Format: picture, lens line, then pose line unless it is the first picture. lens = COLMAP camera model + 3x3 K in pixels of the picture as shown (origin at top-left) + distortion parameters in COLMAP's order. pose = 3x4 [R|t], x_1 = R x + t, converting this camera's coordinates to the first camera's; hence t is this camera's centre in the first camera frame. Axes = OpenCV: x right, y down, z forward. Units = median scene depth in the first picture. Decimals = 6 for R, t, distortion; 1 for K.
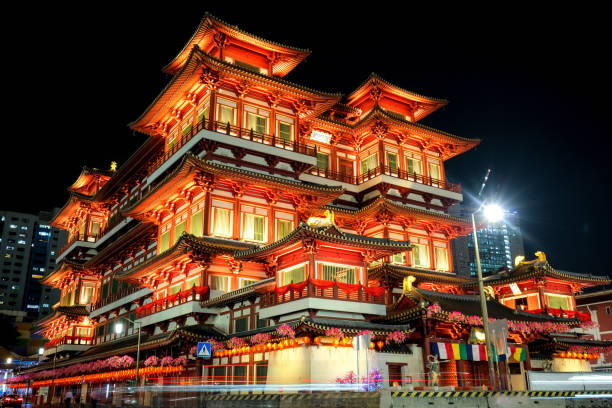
lens RADIAL K [[621.9, 0, 321.7], [0, 621.9, 193.0], [0, 0, 1]] dist [0.062336, 0.000000]
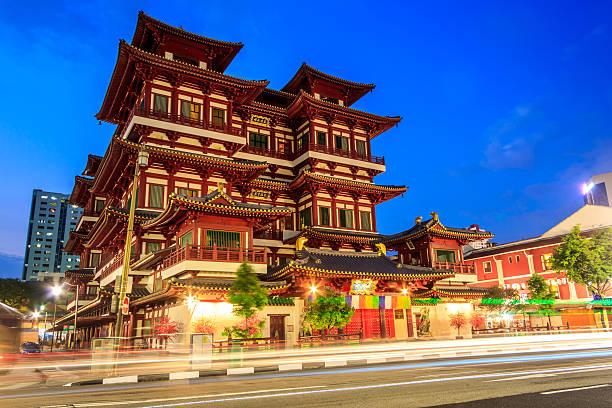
lens RADIAL K [[482.9, 0, 307.2], [0, 482.9, 189.4], [0, 0, 1]] dist [0.026417, -0.025747]
pose [[0.996882, -0.045835, -0.064228, 0.161369], [0.046758, 0.998822, 0.012952, 0.033007], [0.063558, -0.015914, 0.997851, 0.118347]]
